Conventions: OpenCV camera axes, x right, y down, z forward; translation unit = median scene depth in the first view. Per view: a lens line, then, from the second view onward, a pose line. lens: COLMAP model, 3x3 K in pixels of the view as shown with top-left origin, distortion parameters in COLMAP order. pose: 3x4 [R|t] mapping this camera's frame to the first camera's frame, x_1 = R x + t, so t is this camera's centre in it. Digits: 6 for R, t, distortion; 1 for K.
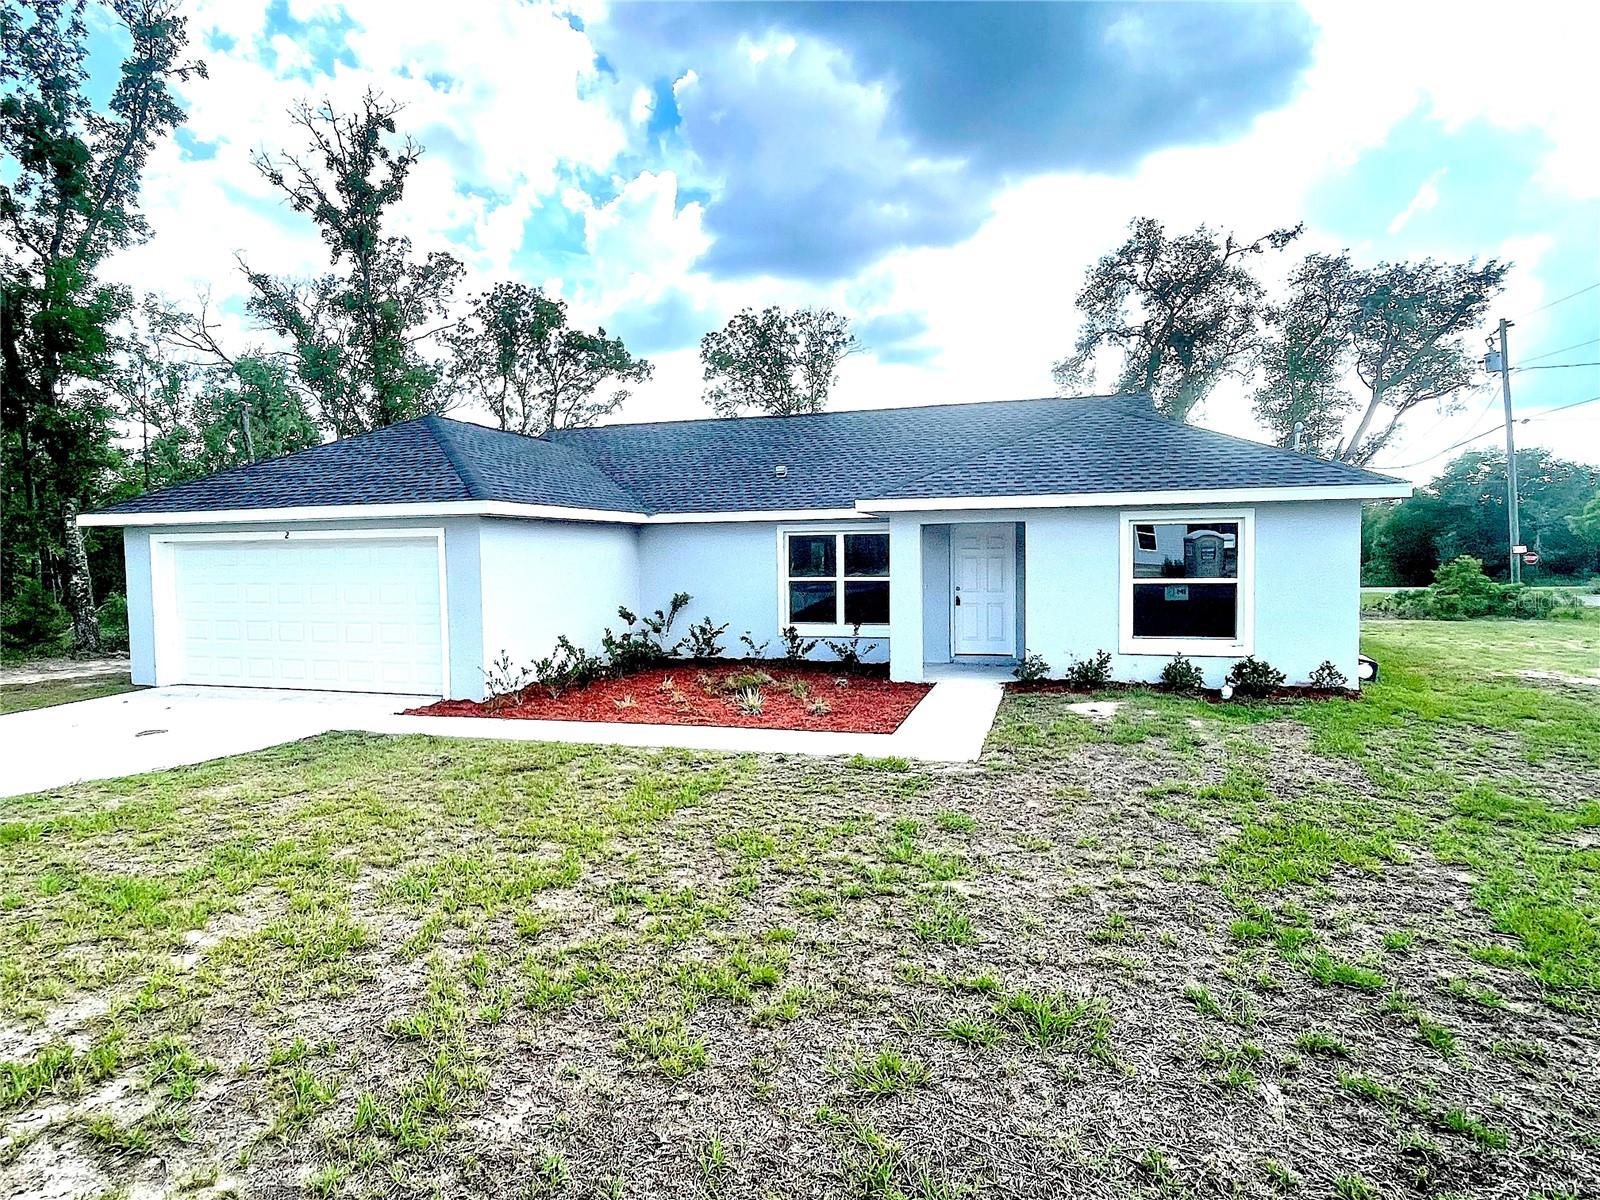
lens RADIAL K [[897.3, 0, 800.0], [0, 897.3, 600.0], [0, 0, 1]] dist [0.018452, -0.001137]
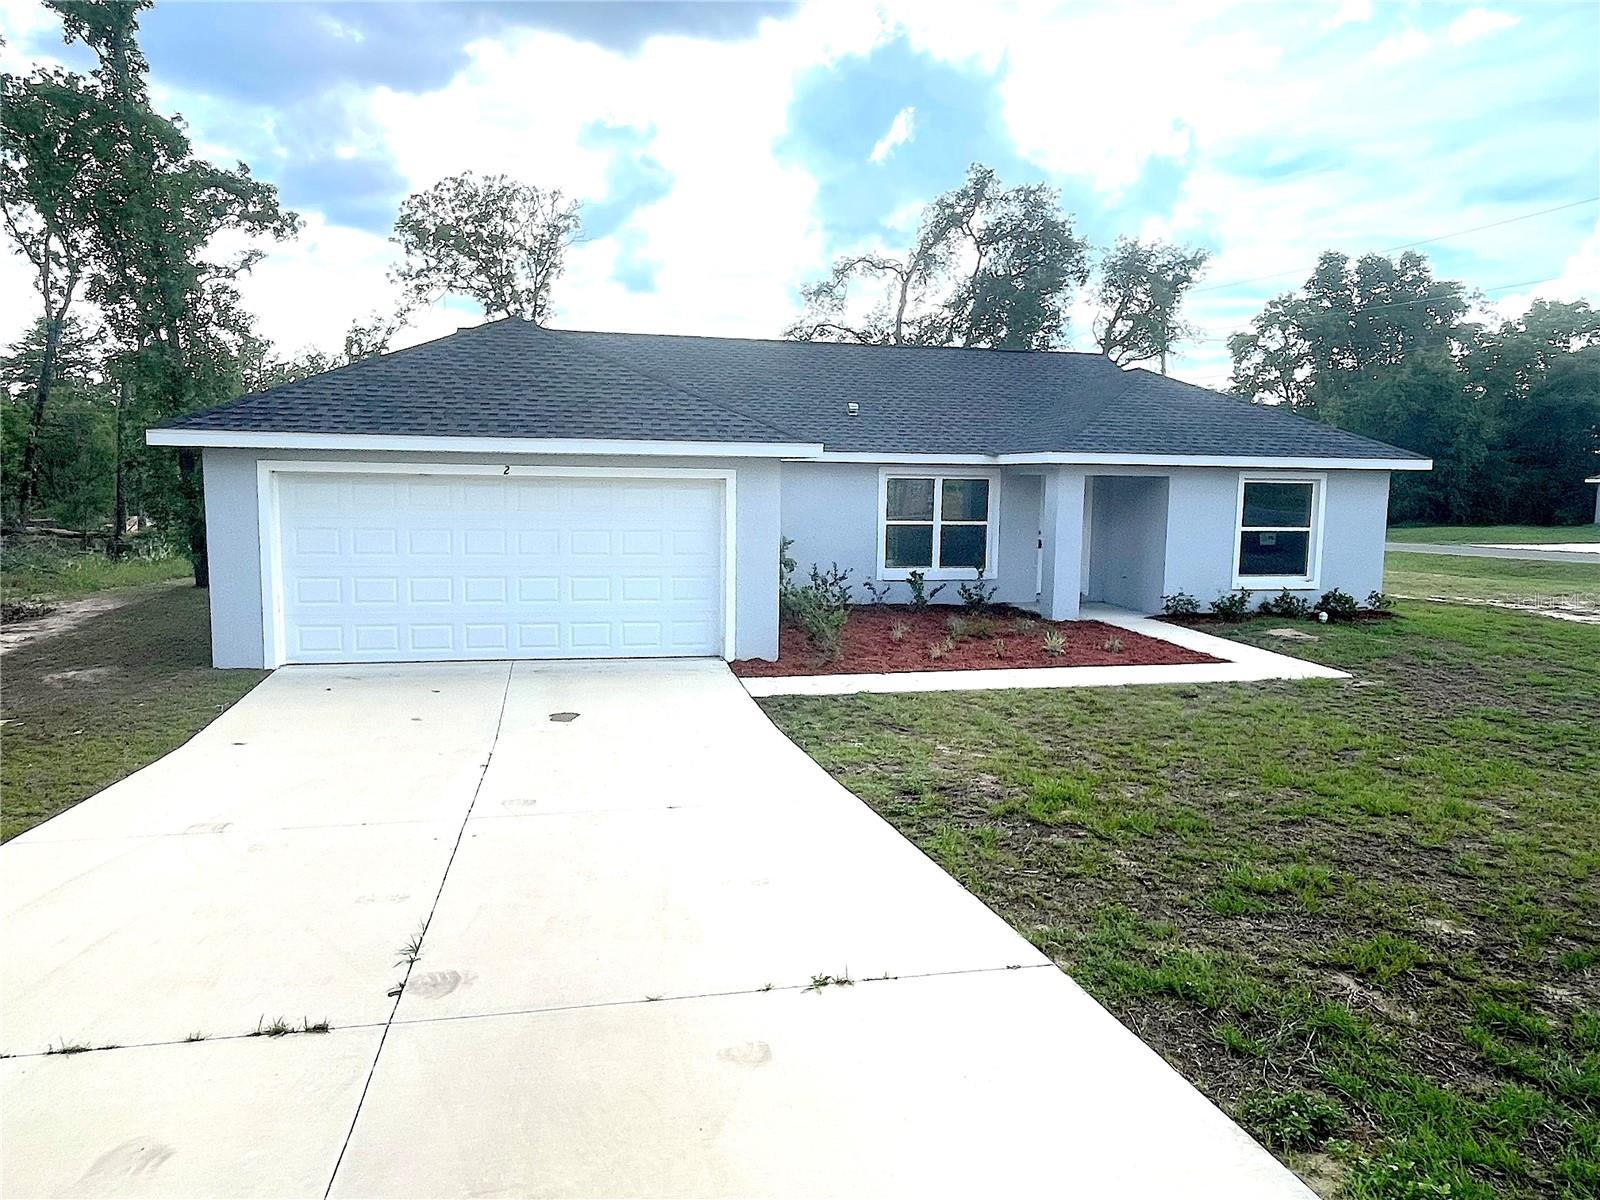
lens RADIAL K [[1063.0, 0, 800.0], [0, 1063.0, 600.0], [0, 0, 1]] dist [-0.005307, -0.001834]
pose [[0.872949, -0.031254, 0.486810, -0.677529], [-0.001105, 0.997816, 0.066043, -0.015729], [-0.487811, -0.058190, 0.871008, 0.029343]]
